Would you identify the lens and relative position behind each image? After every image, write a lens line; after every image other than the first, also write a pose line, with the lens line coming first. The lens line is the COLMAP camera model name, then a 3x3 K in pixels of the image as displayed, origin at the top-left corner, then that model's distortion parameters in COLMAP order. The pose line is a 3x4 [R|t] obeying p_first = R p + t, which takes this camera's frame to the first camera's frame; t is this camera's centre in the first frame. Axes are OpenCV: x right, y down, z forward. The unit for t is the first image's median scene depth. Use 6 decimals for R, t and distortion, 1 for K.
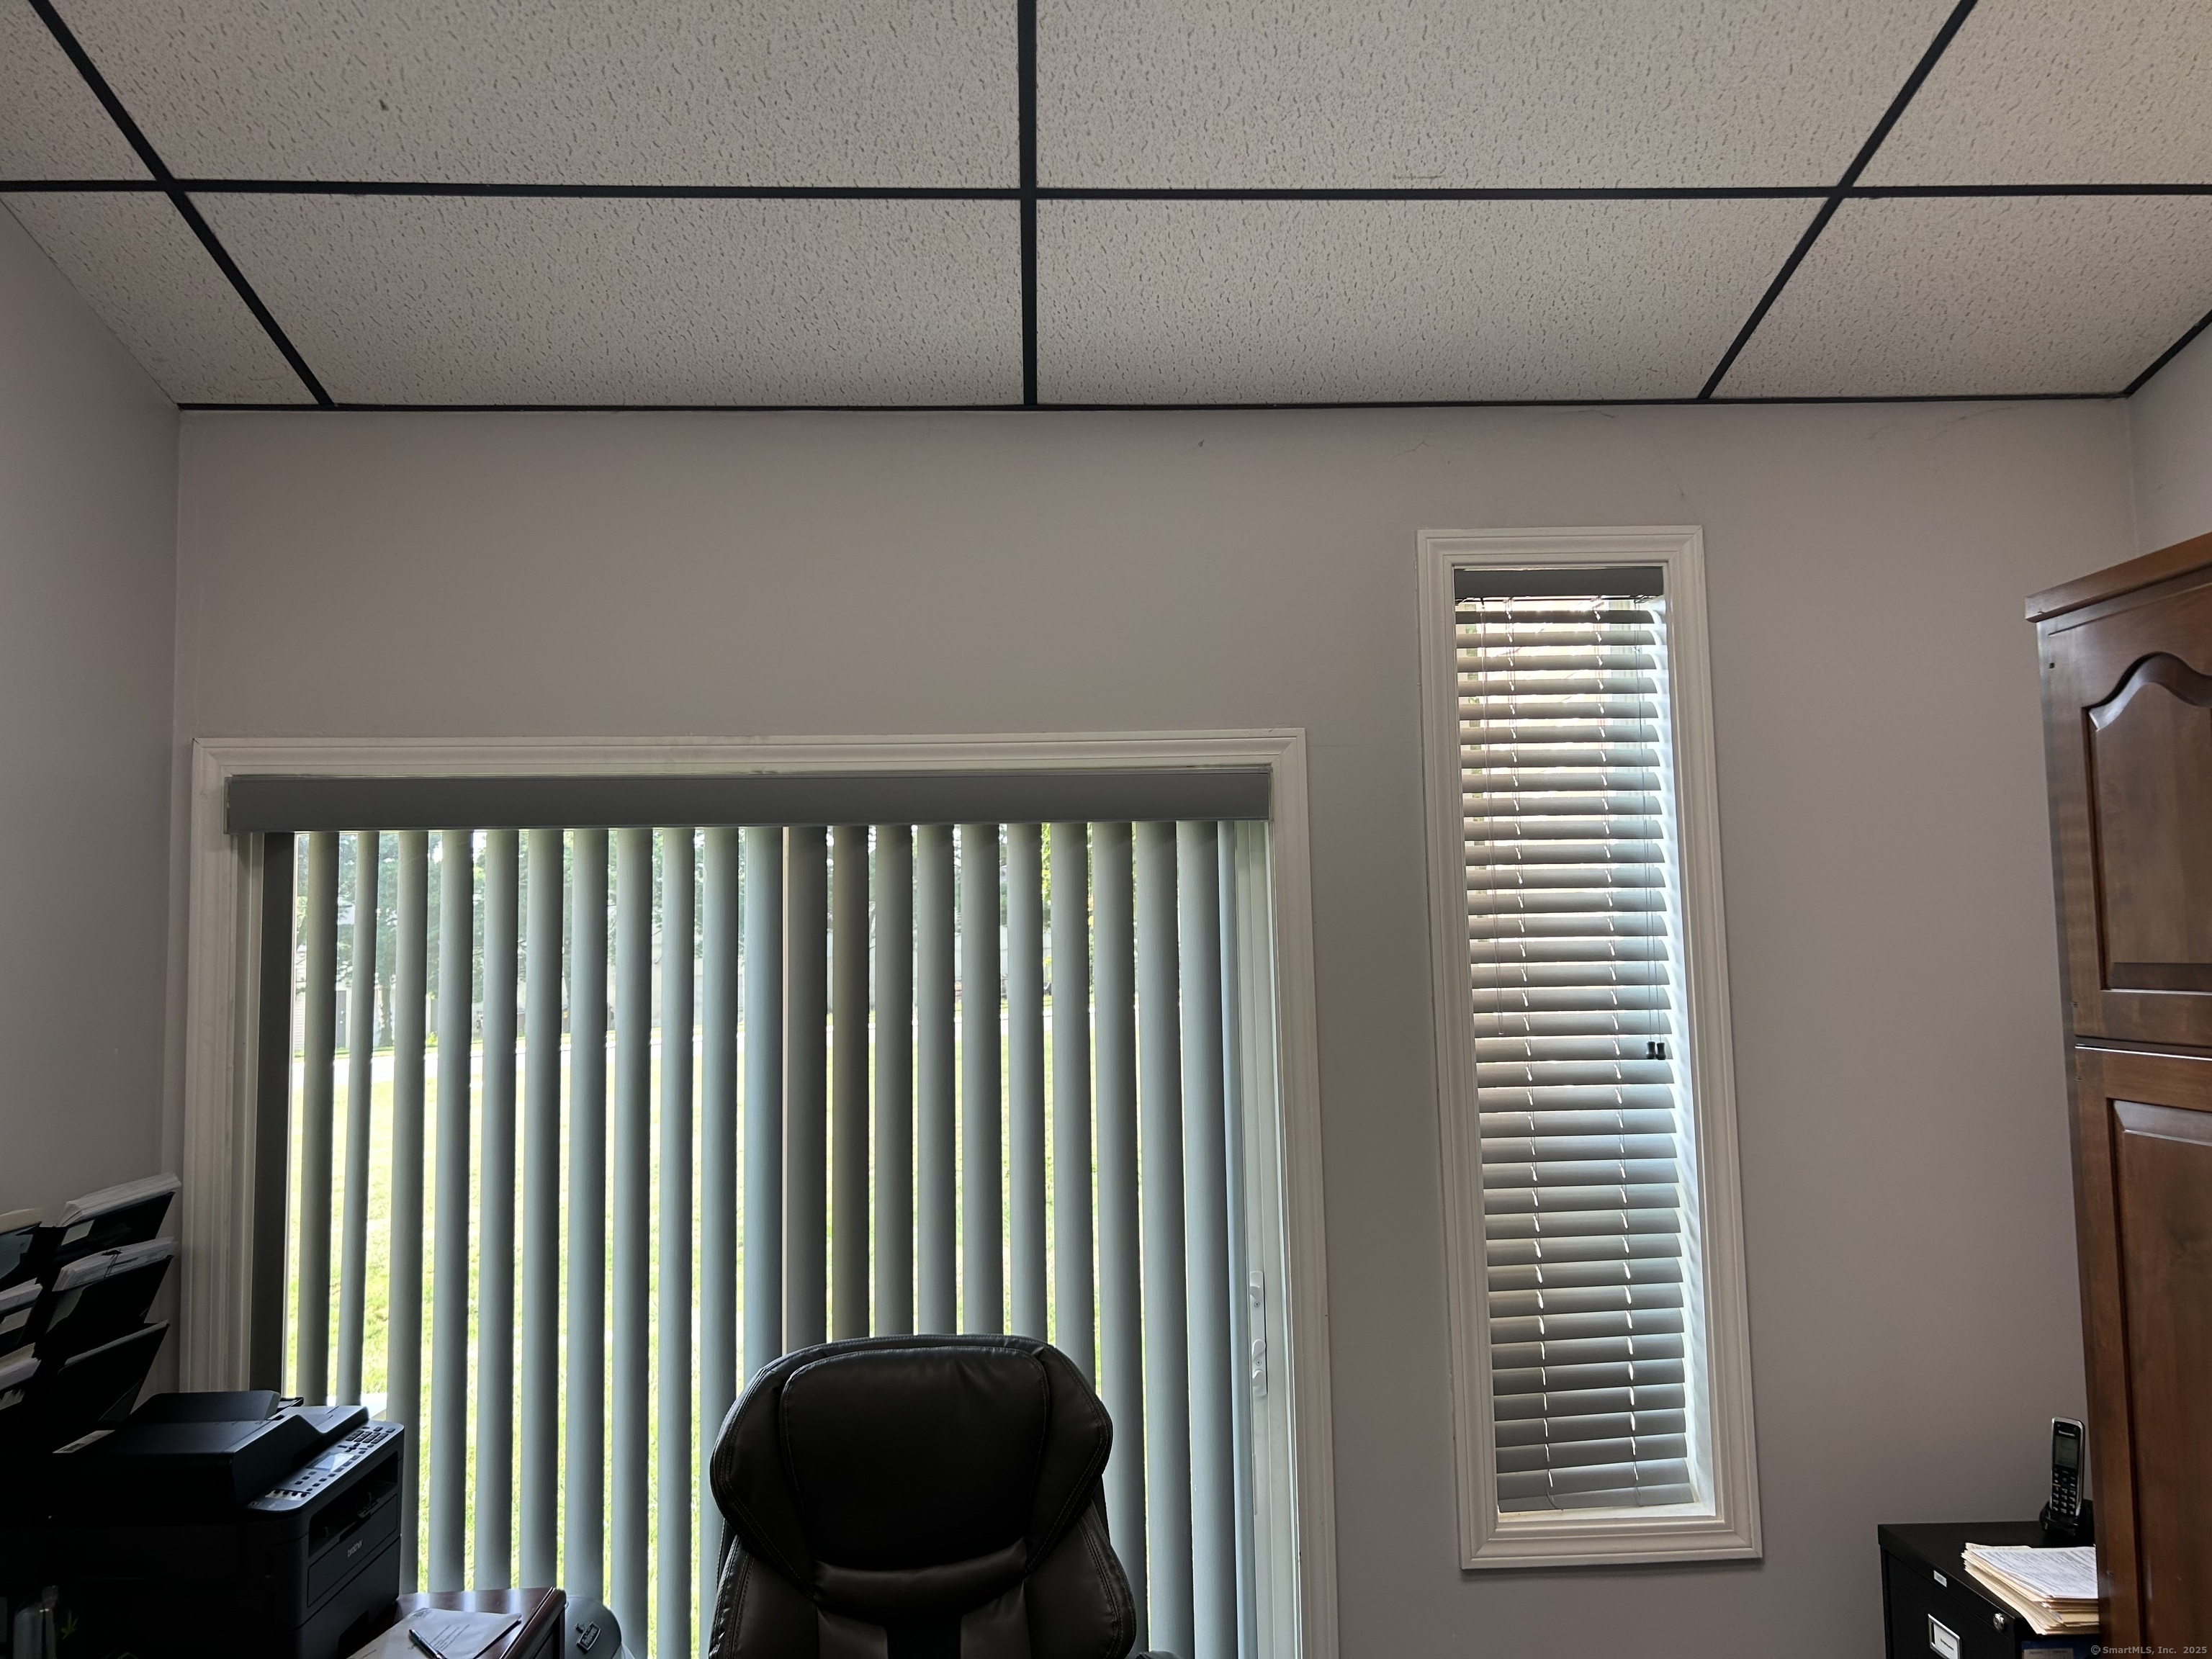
lens RADIAL K [[1656.9, 0, 1113.0], [0, 1656.9, 833.4], [0, 0, 1]] dist [0.055644, -0.062525]
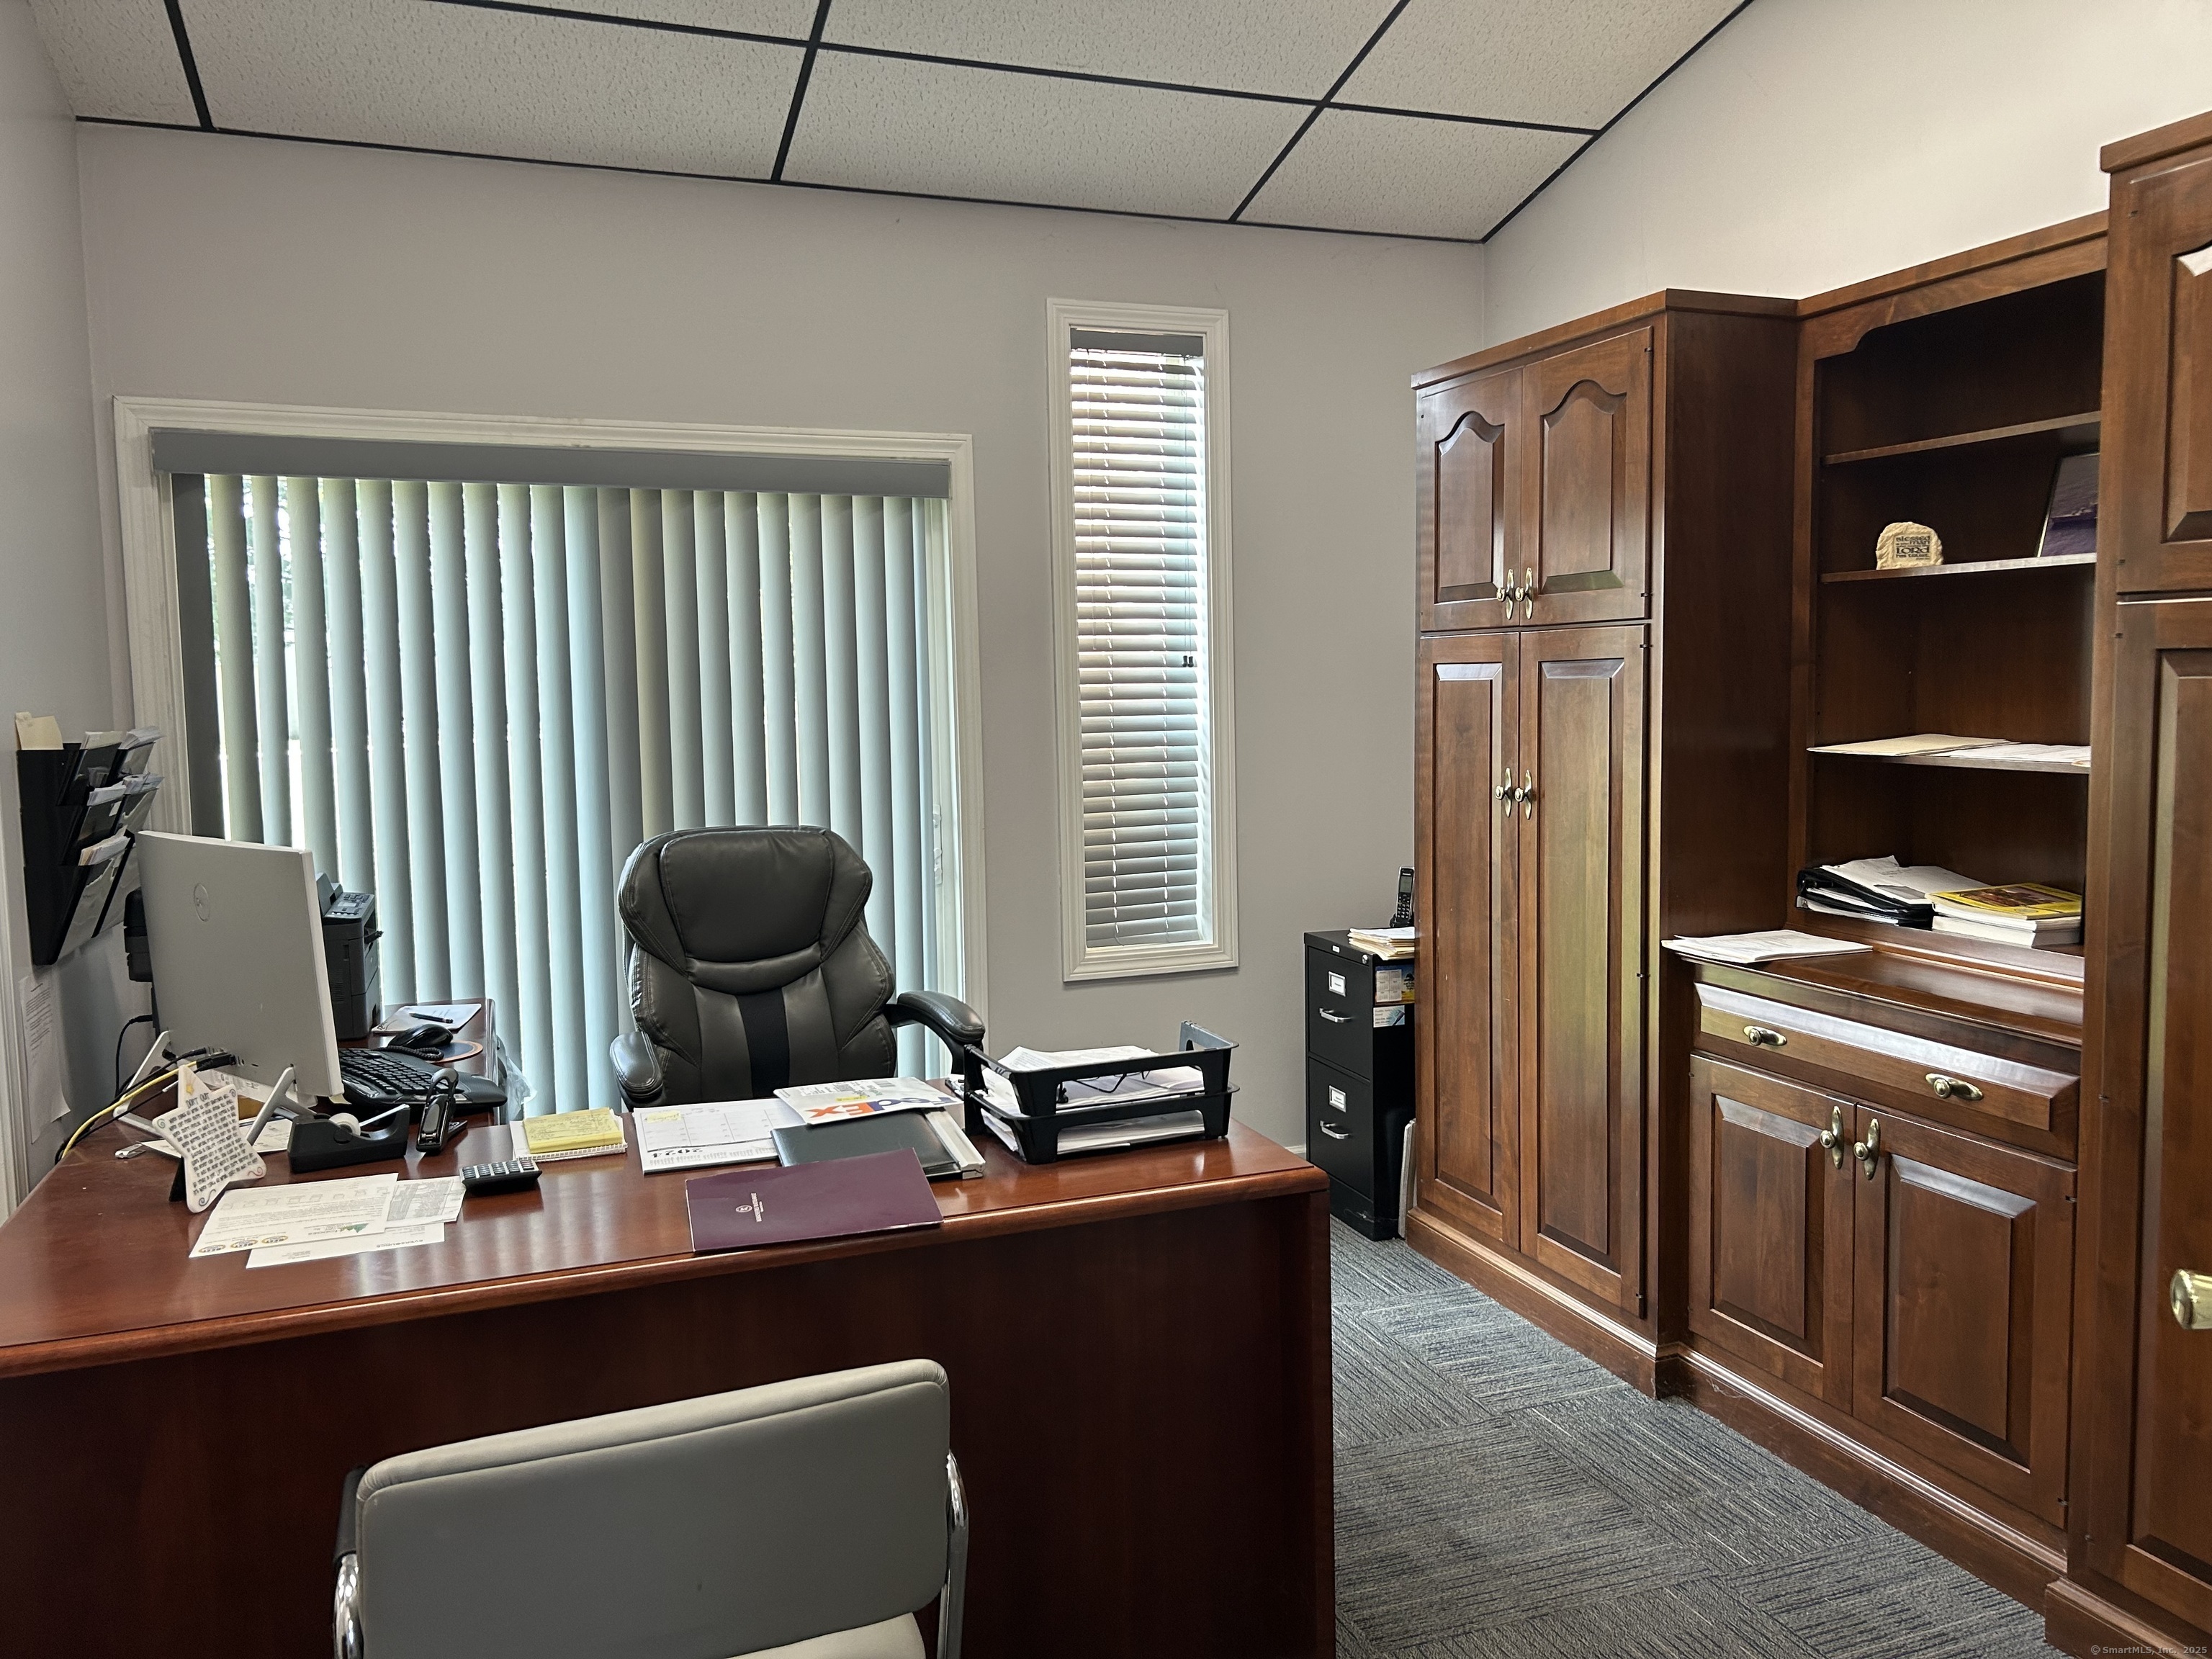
lens RADIAL K [[1656.9, 0, 1111.6], [0, 1656.9, 828.6], [0, 0, 1]] dist [0.055644, -0.062525]
pose [[0.953143, -0.020888, 0.301798, -0.218205], [-0.026844, 0.987838, 0.153149, 0.051691], [-0.301327, -0.154074, 0.940991, -0.469010]]
